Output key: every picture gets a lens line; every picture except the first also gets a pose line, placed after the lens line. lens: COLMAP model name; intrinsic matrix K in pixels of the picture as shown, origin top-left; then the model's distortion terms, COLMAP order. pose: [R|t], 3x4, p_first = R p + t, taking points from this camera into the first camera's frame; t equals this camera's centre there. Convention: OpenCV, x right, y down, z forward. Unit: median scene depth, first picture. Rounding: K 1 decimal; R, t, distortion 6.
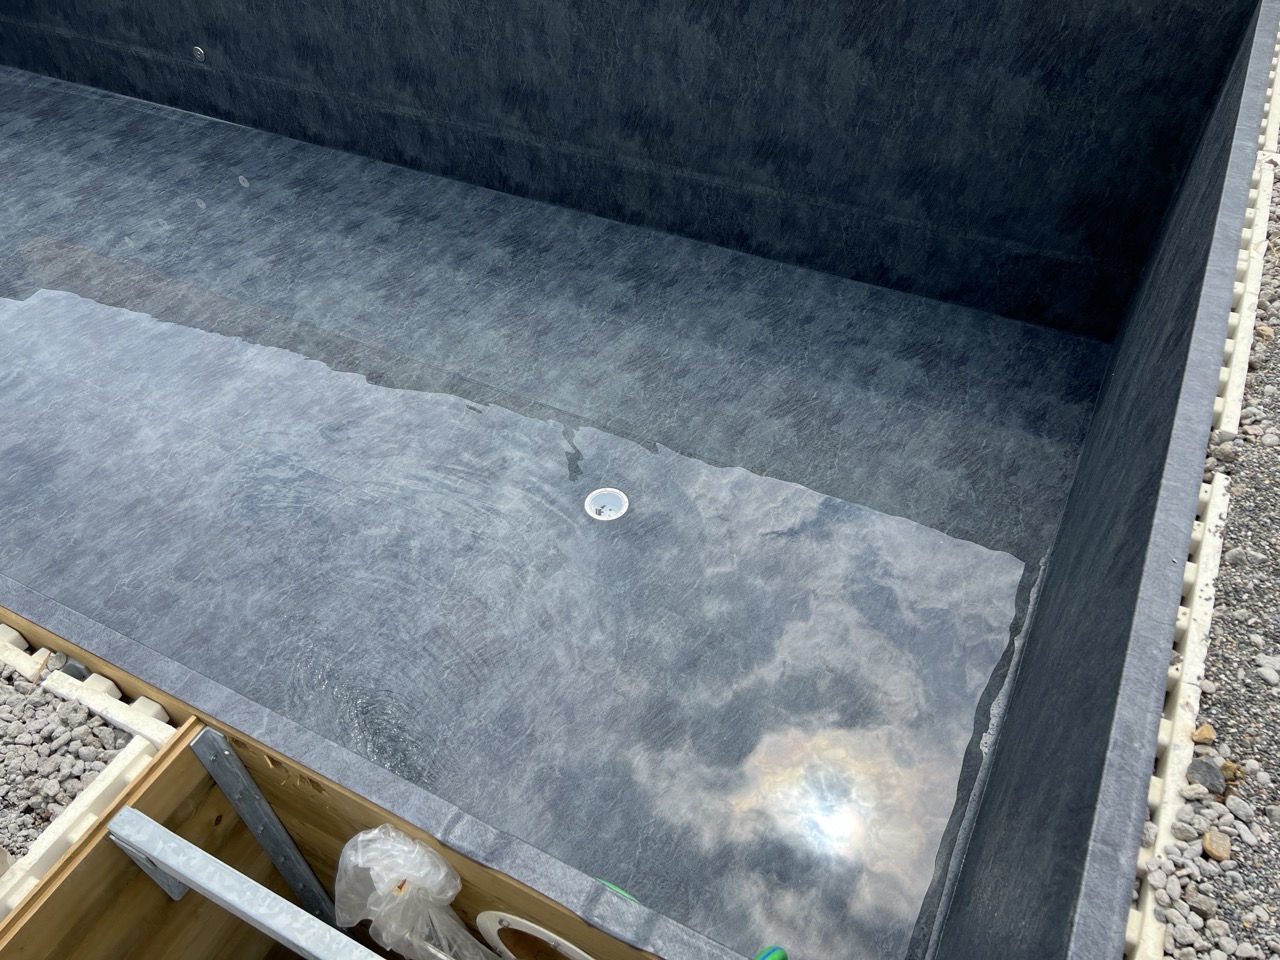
lens RADIAL K [[958.5, 0, 638.2], [0, 958.5, 462.7], [0, 0, 1]] dist [0.051630, -0.056264]
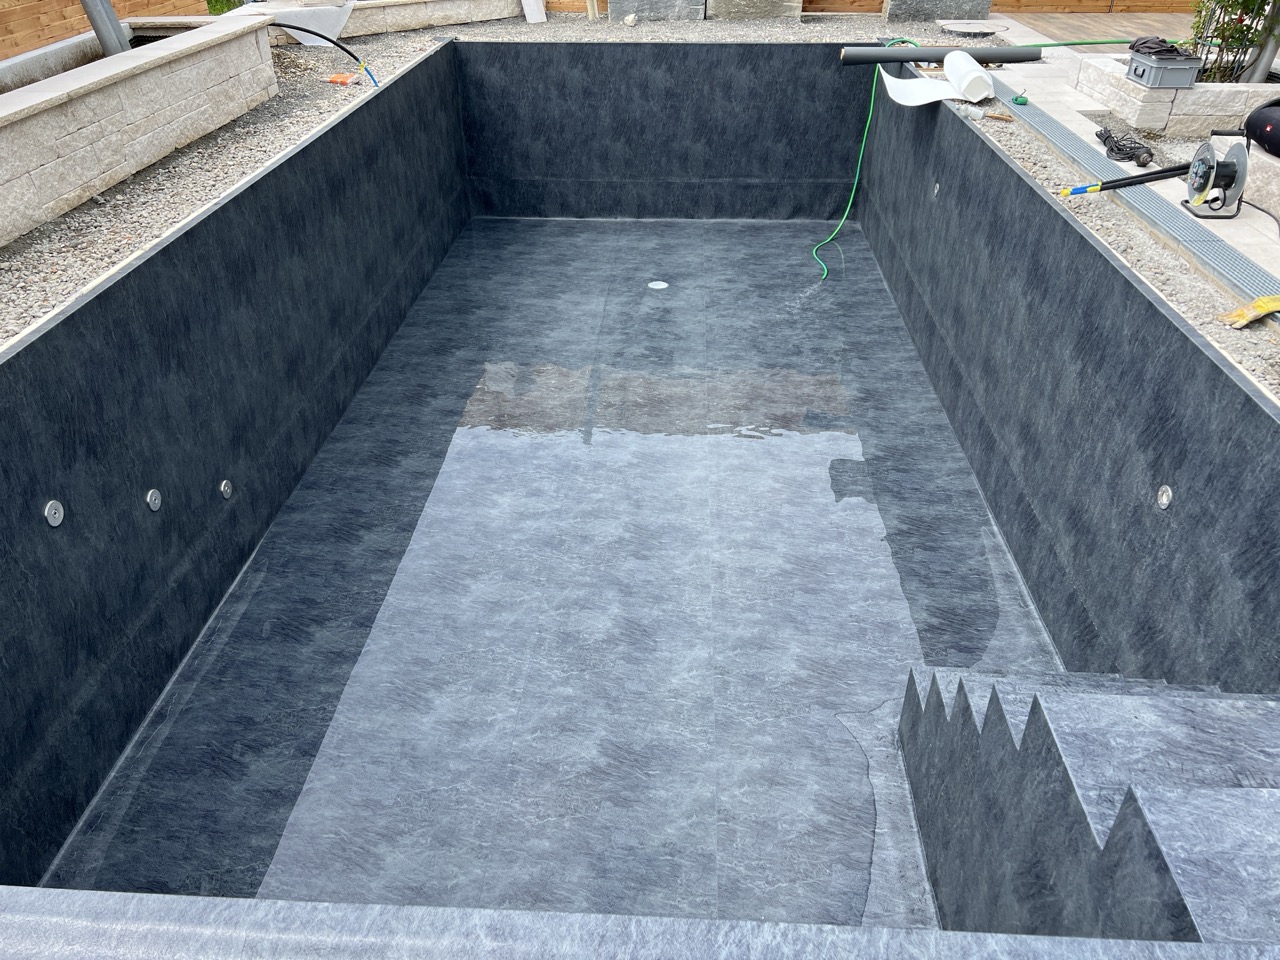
lens RADIAL K [[958.5, 0, 637.8], [0, 958.5, 488.0], [0, 0, 1]] dist [0.051630, -0.056264]
pose [[-0.421964, -0.448000, 0.788189, -1.062837], [0.670328, 0.431176, 0.603943, -0.599160], [-0.610415, 0.783188, 0.118366, 0.657663]]
